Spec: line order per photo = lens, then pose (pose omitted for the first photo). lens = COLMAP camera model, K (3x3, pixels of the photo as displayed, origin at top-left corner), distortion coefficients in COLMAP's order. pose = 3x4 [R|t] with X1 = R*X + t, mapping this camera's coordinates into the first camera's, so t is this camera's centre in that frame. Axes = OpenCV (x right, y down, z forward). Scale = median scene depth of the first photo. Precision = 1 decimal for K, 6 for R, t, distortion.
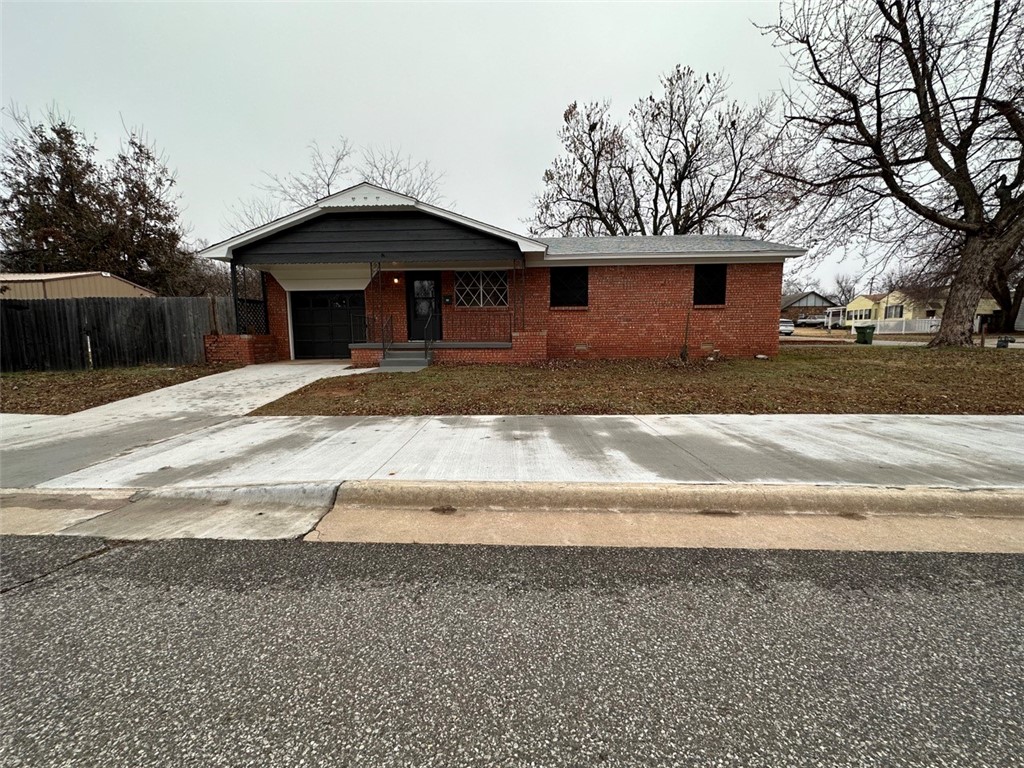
lens RADIAL K [[415.3, 0, 512.0], [0, 415.3, 384.0], [0, 0, 1]] dist [-0.001346, -0.000298]
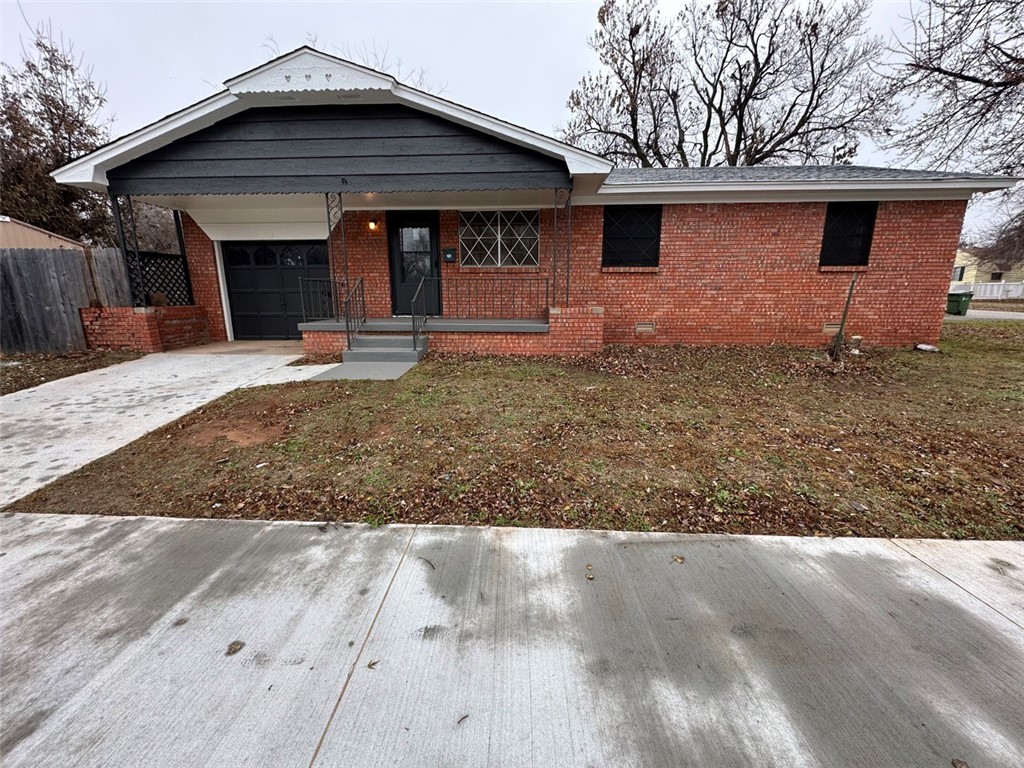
lens RADIAL K [[415.3, 0, 512.0], [0, 415.3, 384.0], [0, 0, 1]] dist [-0.001346, -0.000298]
pose [[0.999910, 0.009910, -0.009085, -0.044421], [-0.008990, 0.995317, 0.096251, -0.060375], [0.009996, -0.096160, 0.995316, 0.308278]]
